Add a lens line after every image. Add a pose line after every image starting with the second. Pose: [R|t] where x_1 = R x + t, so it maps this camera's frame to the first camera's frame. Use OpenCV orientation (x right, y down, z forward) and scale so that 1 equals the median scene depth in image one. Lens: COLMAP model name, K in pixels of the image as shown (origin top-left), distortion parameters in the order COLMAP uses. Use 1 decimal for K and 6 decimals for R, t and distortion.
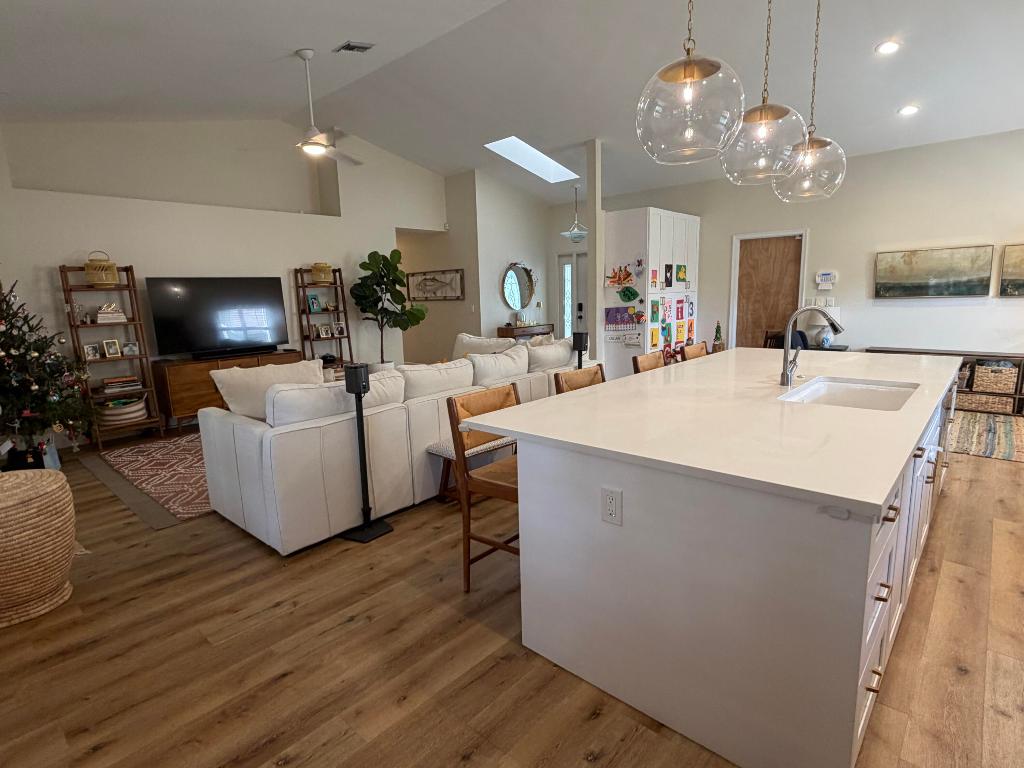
lens RADIAL K [[538.3, 0, 512.4], [0, 538.3, 384.7], [0, 0, 1]] dist [-0.000225, -0.000010]
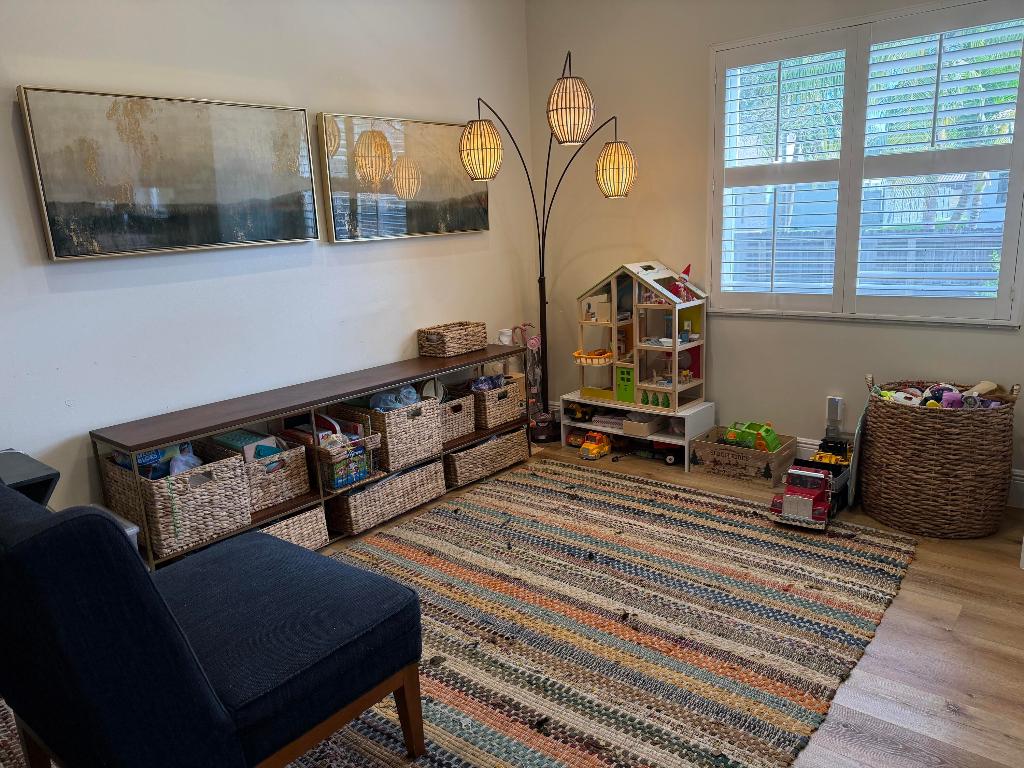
lens RADIAL K [[711.5, 0, 512.6], [0, 711.5, 384.9], [0, 0, 1]] dist [0.002471, -0.000182]
pose [[-0.044843, -0.198362, 0.979103, 0.315578], [0.219159, 0.954260, 0.203366, -0.130100], [-0.974658, 0.223698, 0.000681, 0.831709]]
